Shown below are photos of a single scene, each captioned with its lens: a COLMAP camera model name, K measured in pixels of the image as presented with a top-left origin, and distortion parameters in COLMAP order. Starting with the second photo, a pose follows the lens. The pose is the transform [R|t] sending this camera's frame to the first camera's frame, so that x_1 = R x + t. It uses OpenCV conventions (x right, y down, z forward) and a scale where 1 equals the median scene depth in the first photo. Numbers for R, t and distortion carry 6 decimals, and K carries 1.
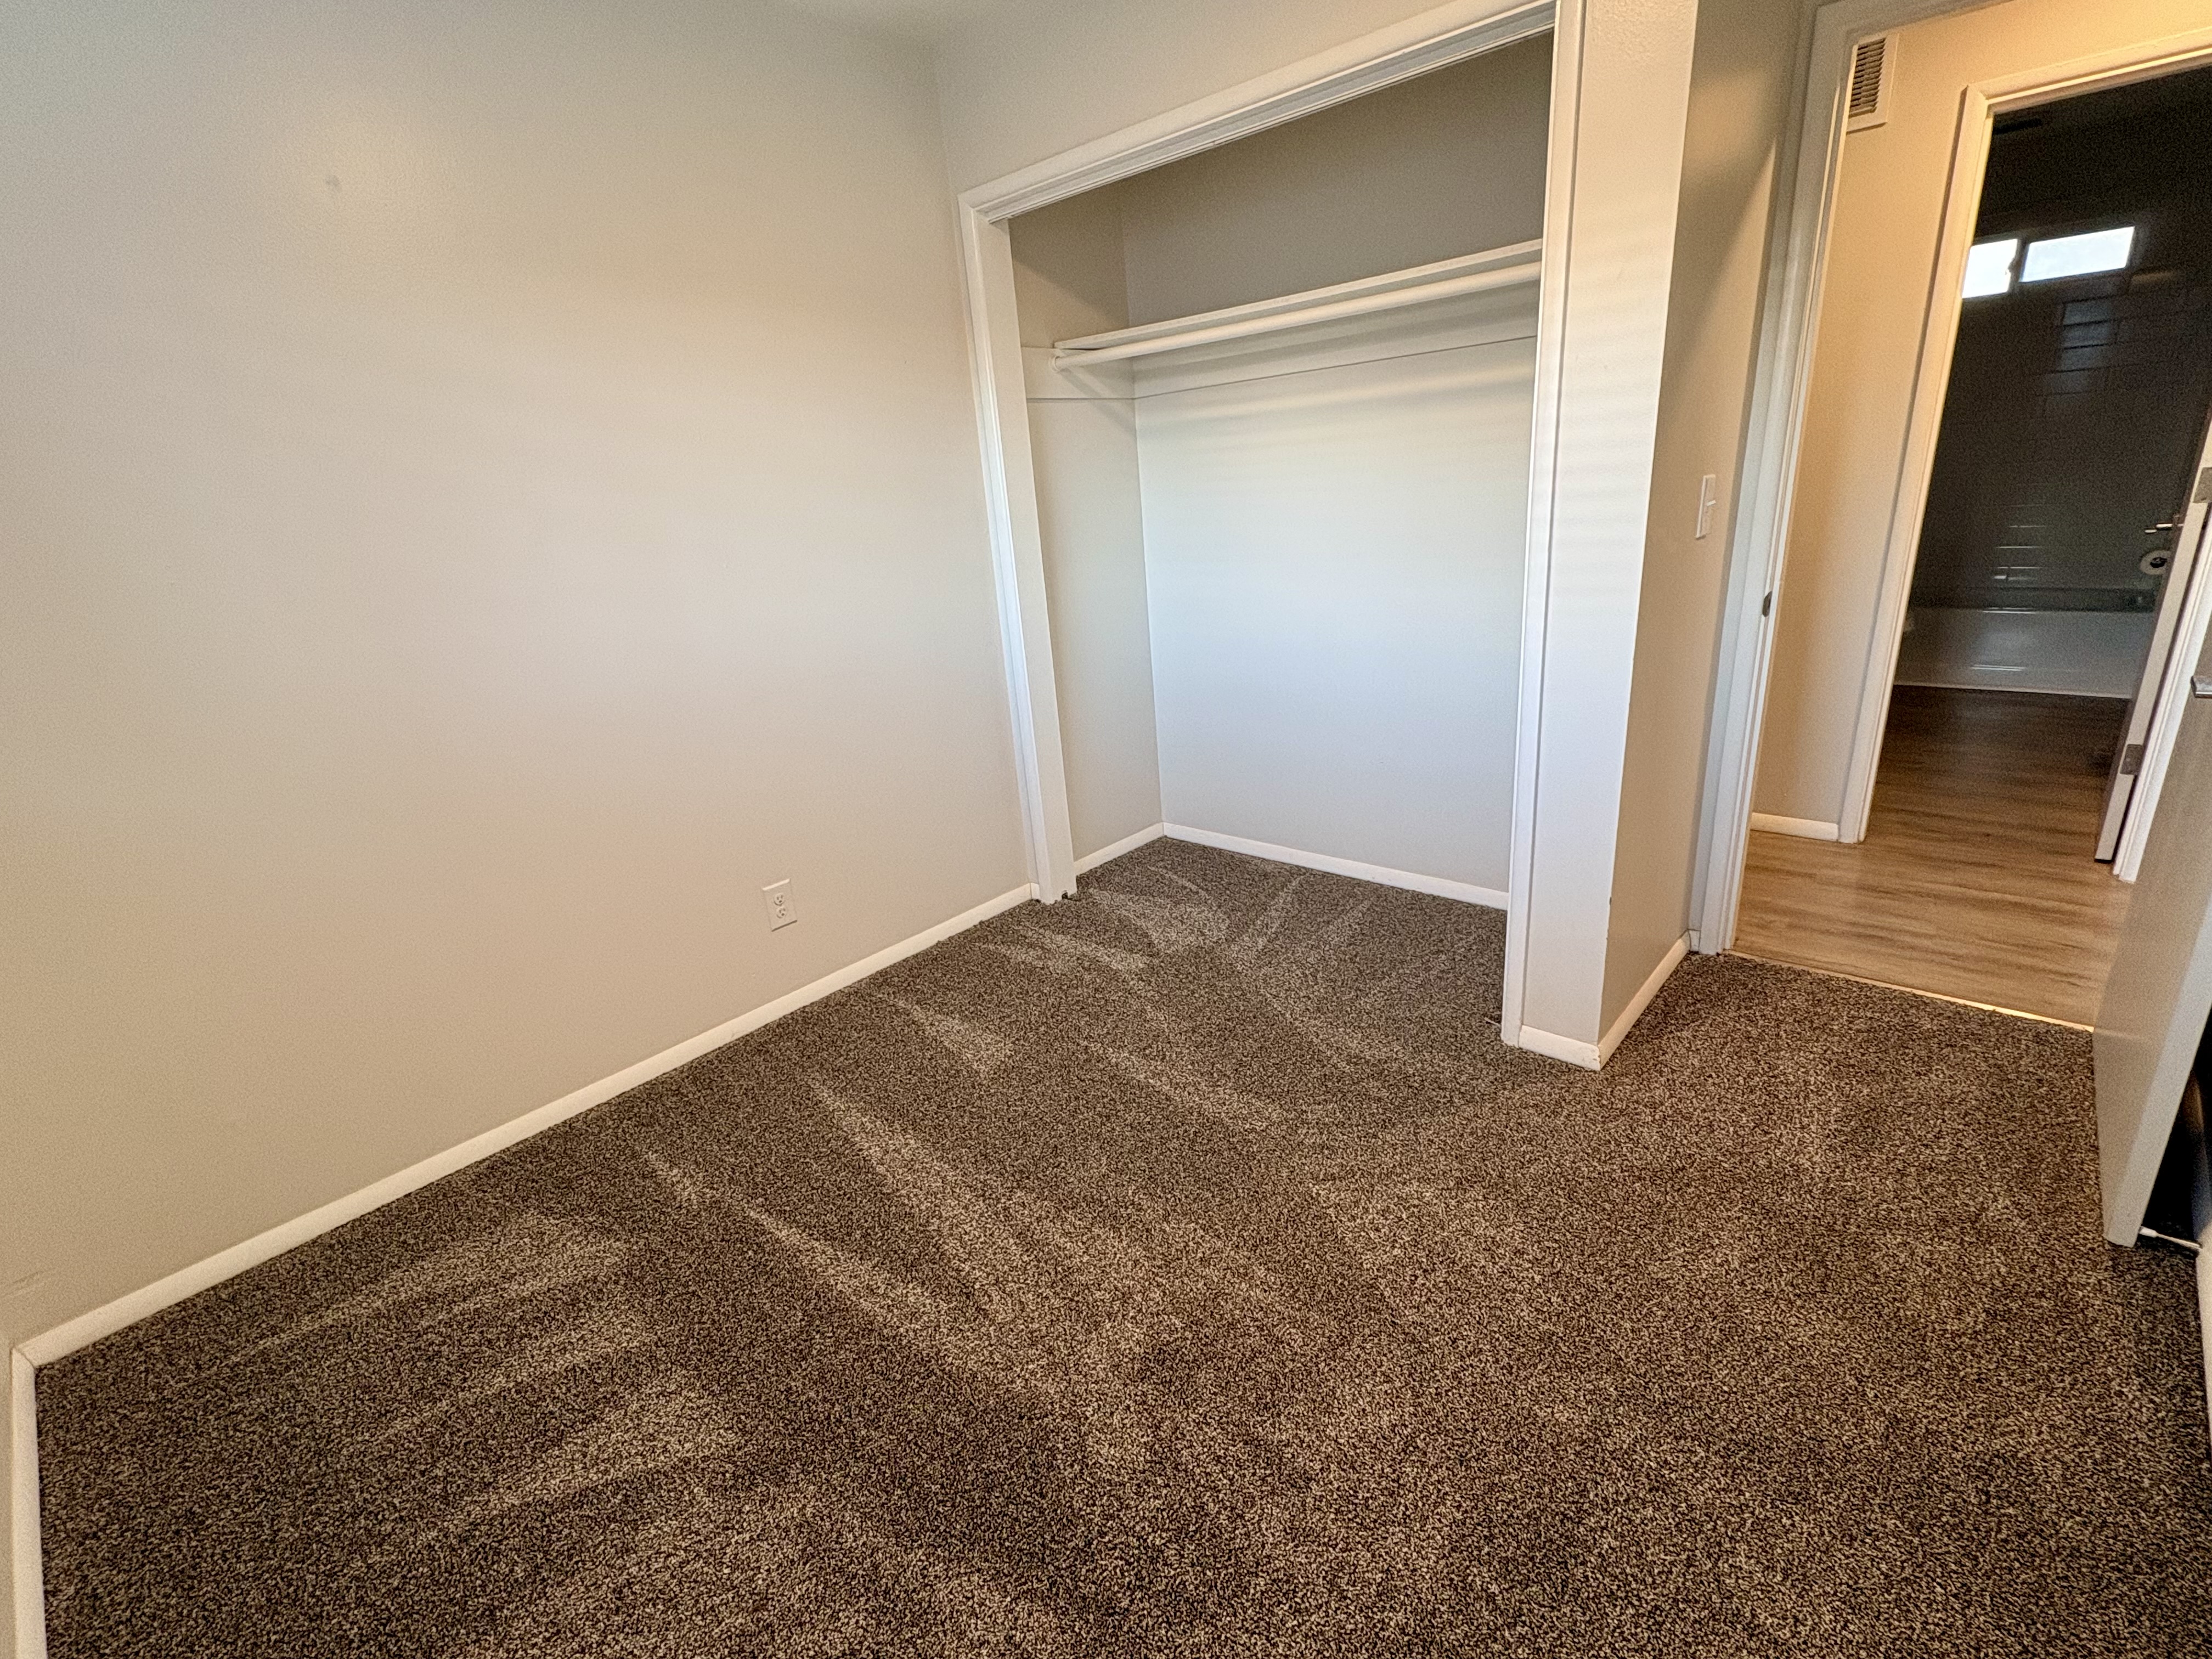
lens RADIAL K [[1006.1, 0, 1106.0], [0, 1006.1, 829.5], [0, 0, 1]] dist [-0.002539, 0.000364]
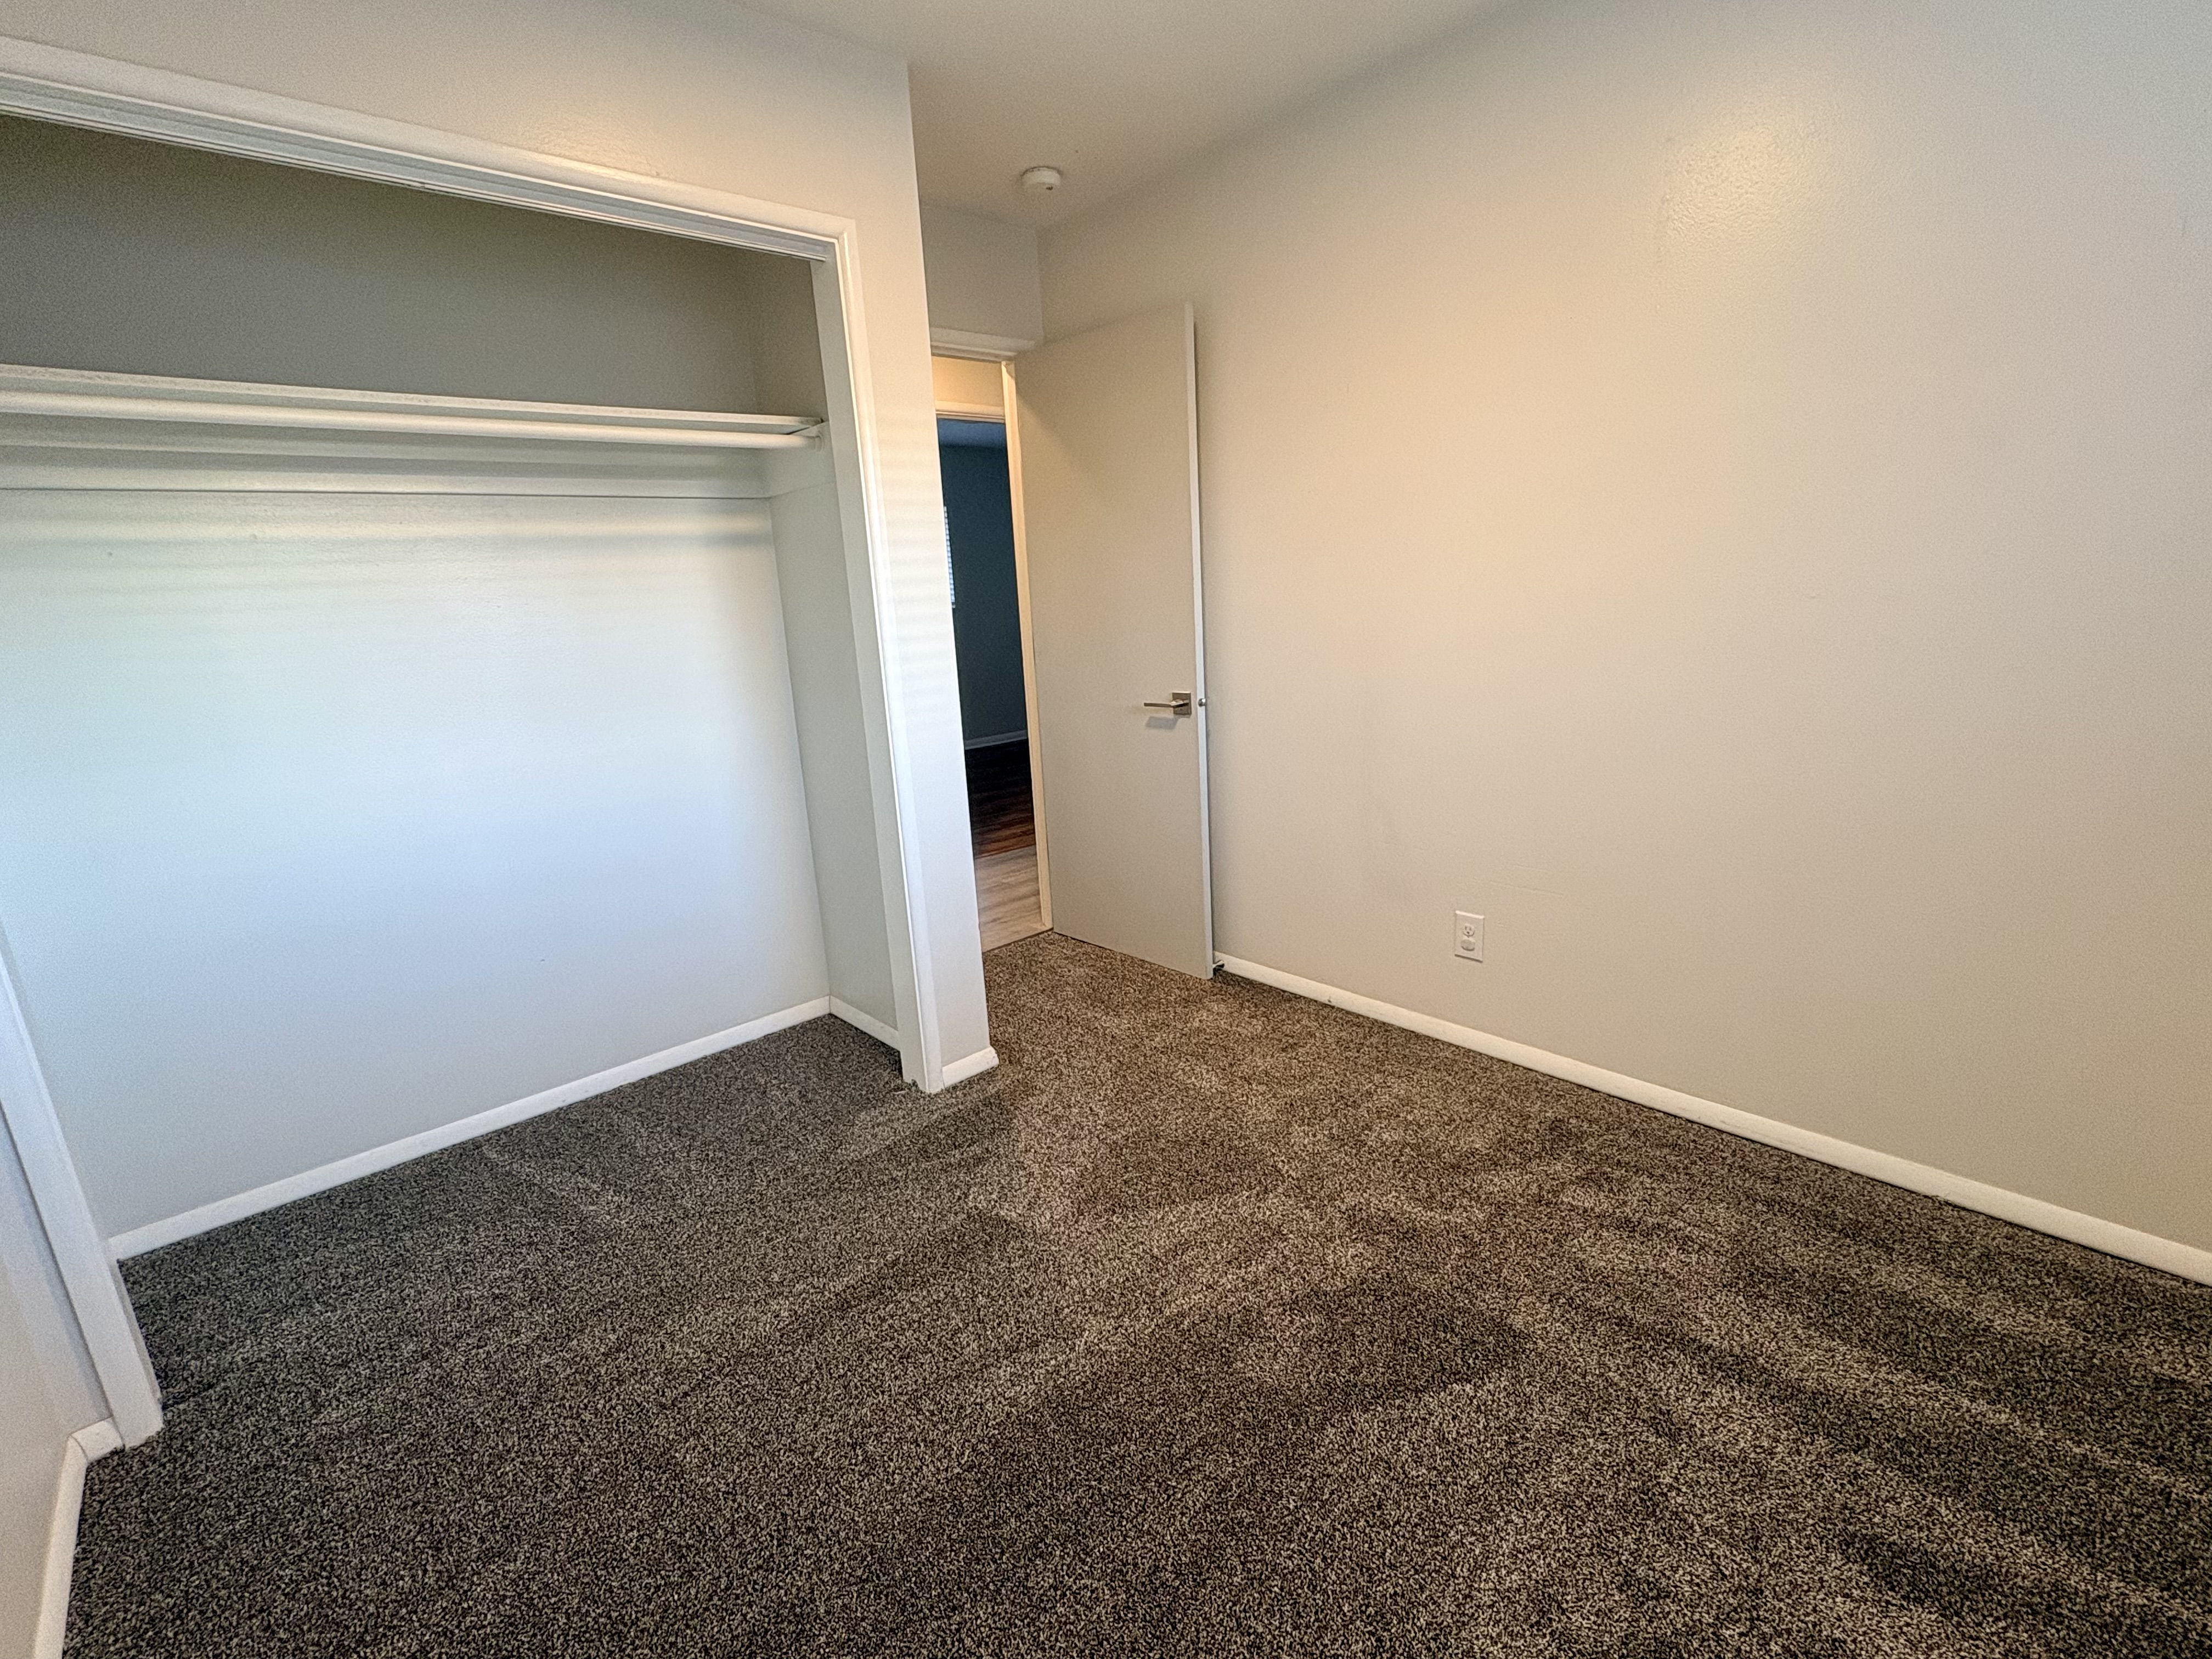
lens RADIAL K [[1006.1, 0, 1106.0], [0, 1006.1, 829.5], [0, 0, 1]] dist [-0.002539, 0.000364]
pose [[0.084507, -0.170960, 0.981647, -0.561019], [0.369163, 0.920435, 0.128520, -0.118689], [-0.925515, 0.351527, 0.140895, 0.487708]]
